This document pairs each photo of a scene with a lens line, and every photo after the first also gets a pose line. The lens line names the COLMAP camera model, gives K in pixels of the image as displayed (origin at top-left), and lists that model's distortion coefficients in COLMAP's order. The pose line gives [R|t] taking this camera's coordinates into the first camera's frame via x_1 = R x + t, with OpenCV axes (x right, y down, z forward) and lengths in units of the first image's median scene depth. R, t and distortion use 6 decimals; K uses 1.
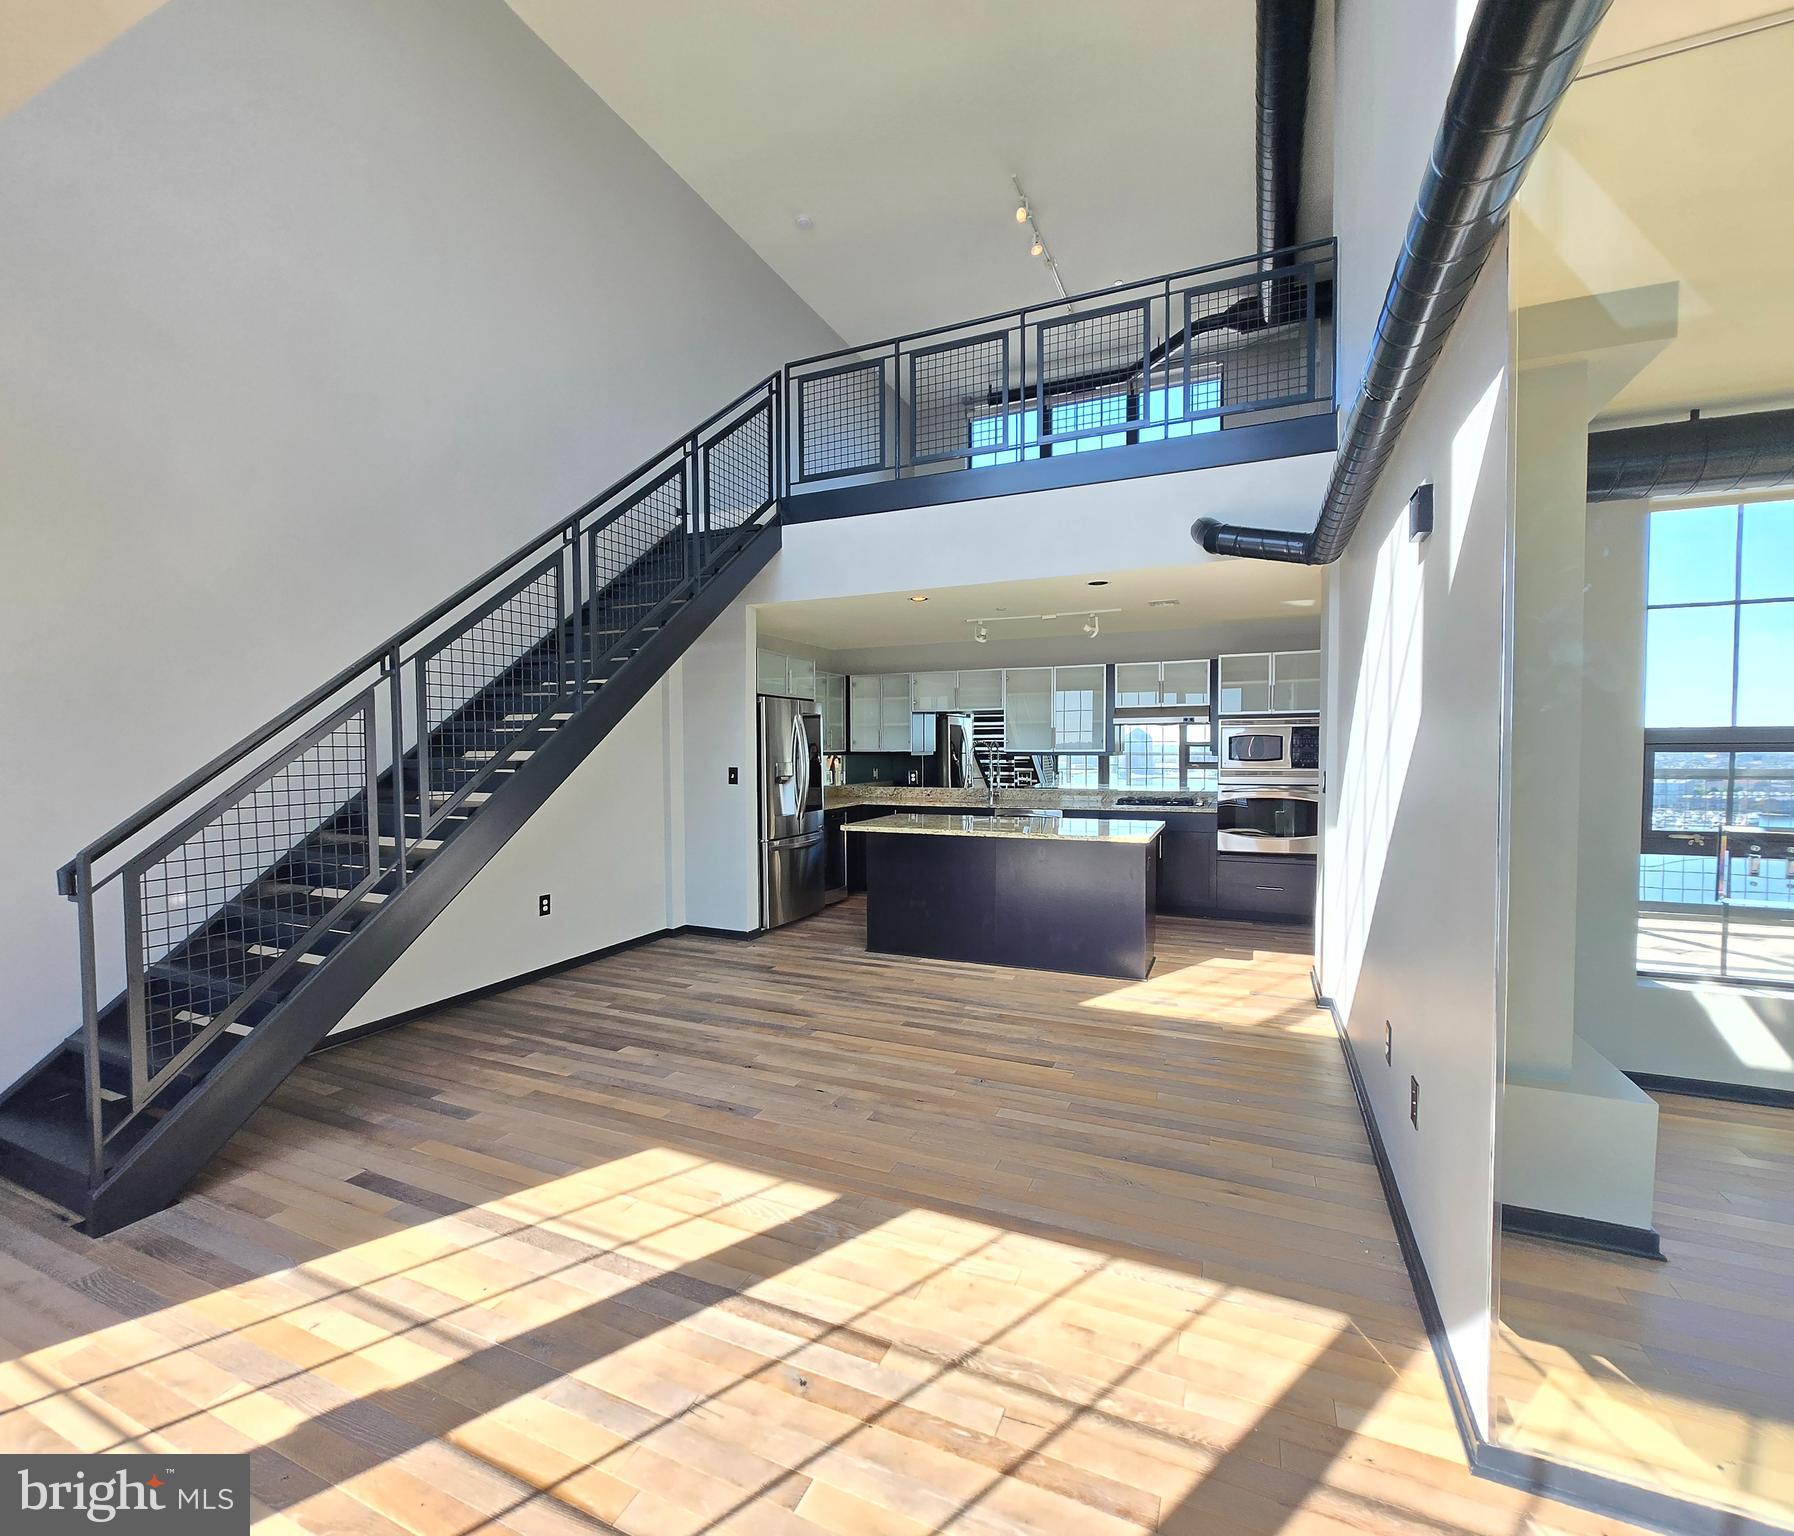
lens RADIAL K [[789.7, 0, 902.8], [0, 789.7, 772.7], [0, 0, 1]] dist [0.001104, 0.000165]
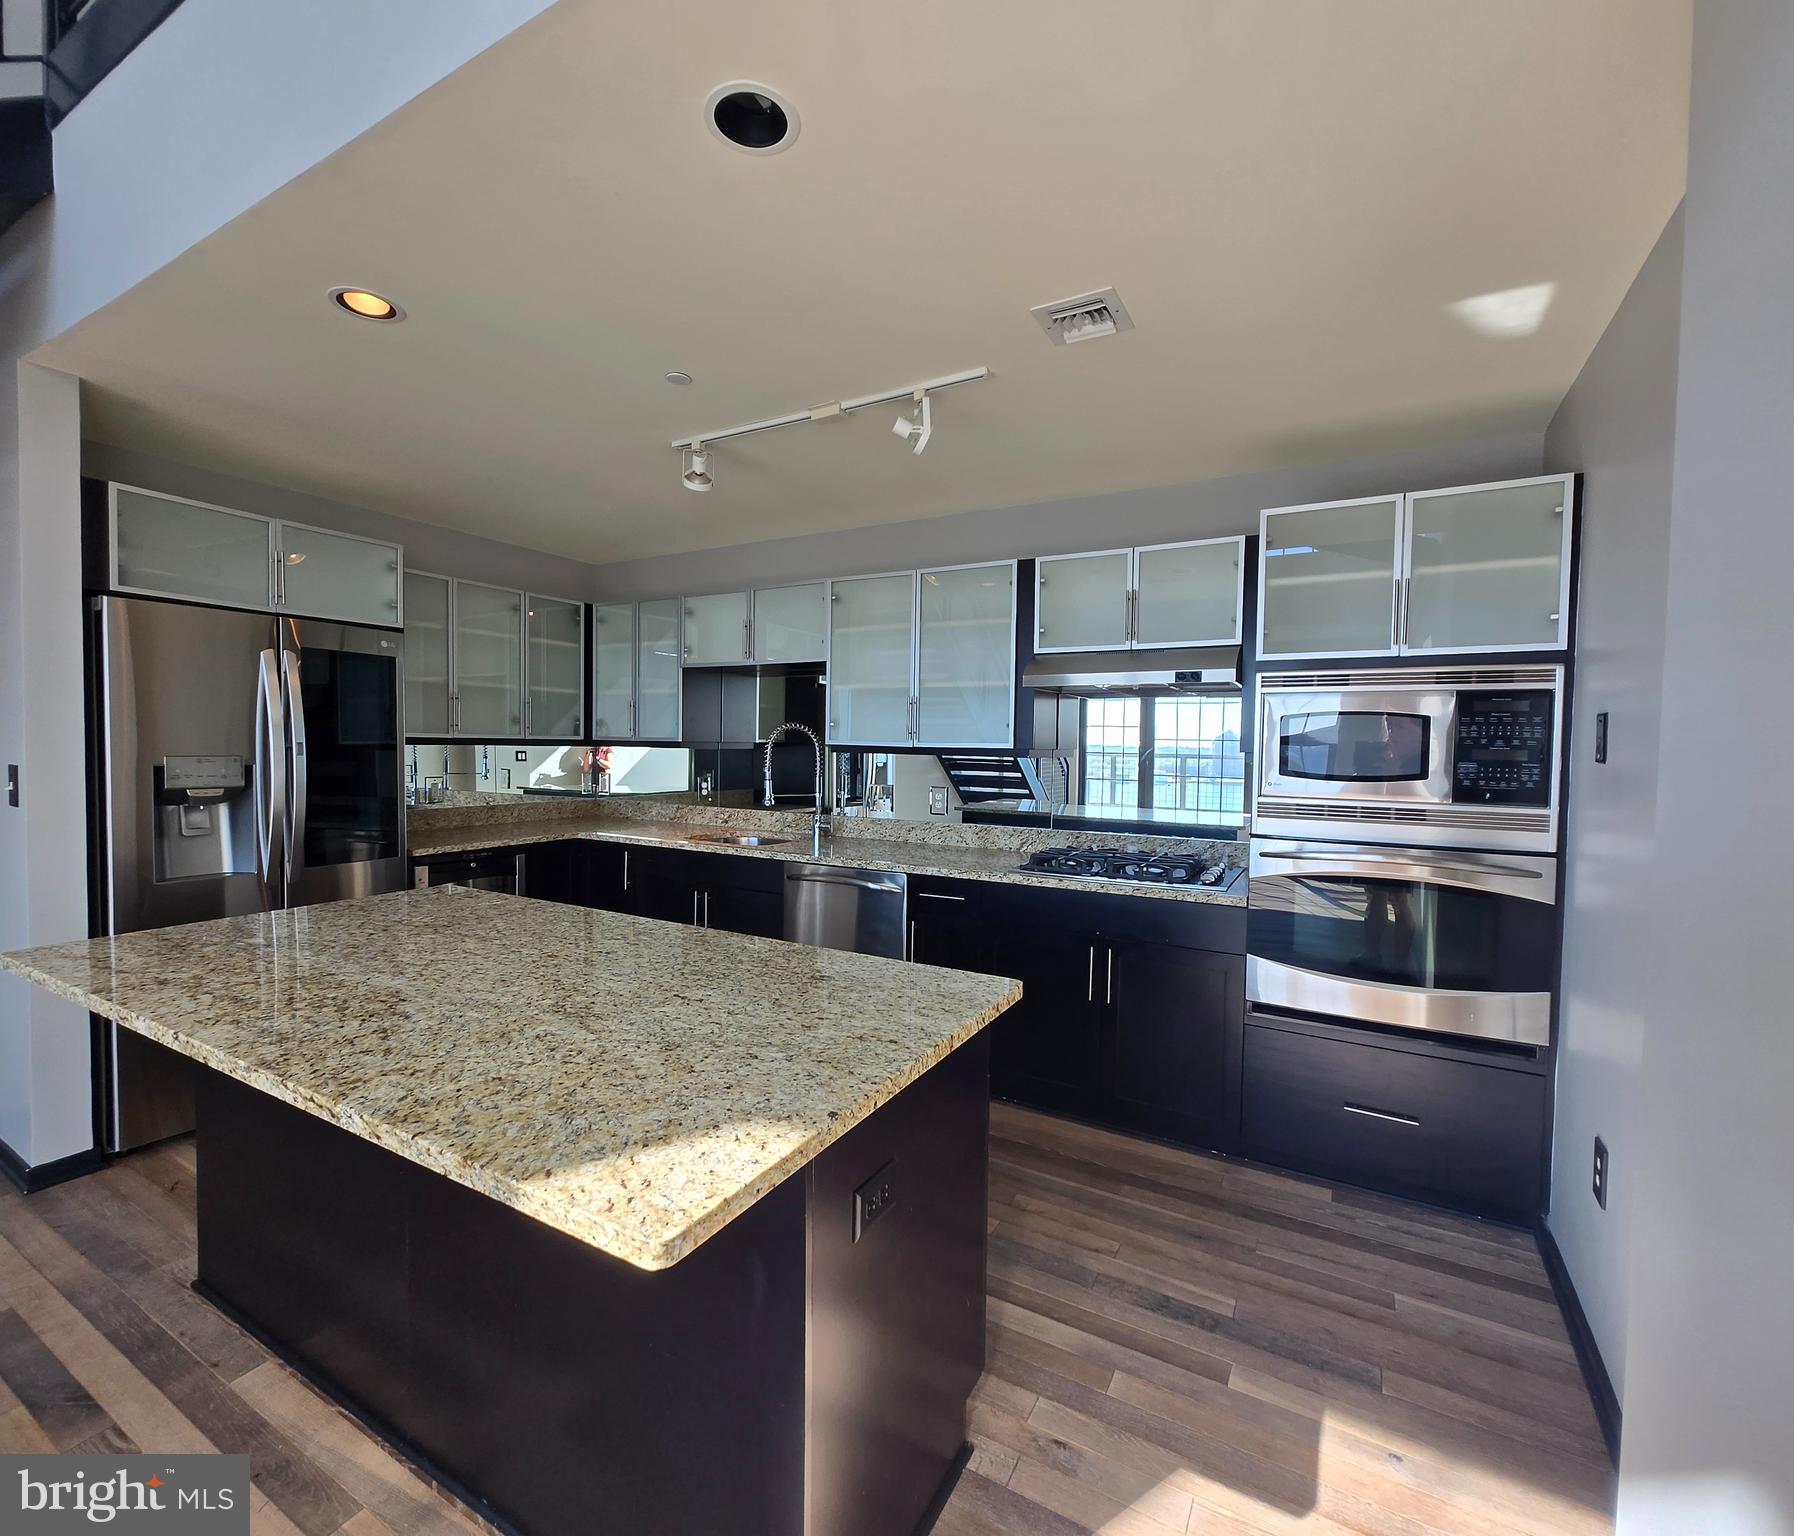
lens RADIAL K [[798.5, 0, 897.0], [0, 798.5, 768.0], [0, 0, 1]] dist [-0.015073, -0.000094]
pose [[0.994785, 0.024555, -0.098994, 0.271211], [-0.024631, 0.999697, 0.000459, -0.015841], [0.098975, 0.001982, 0.995088, 0.606686]]
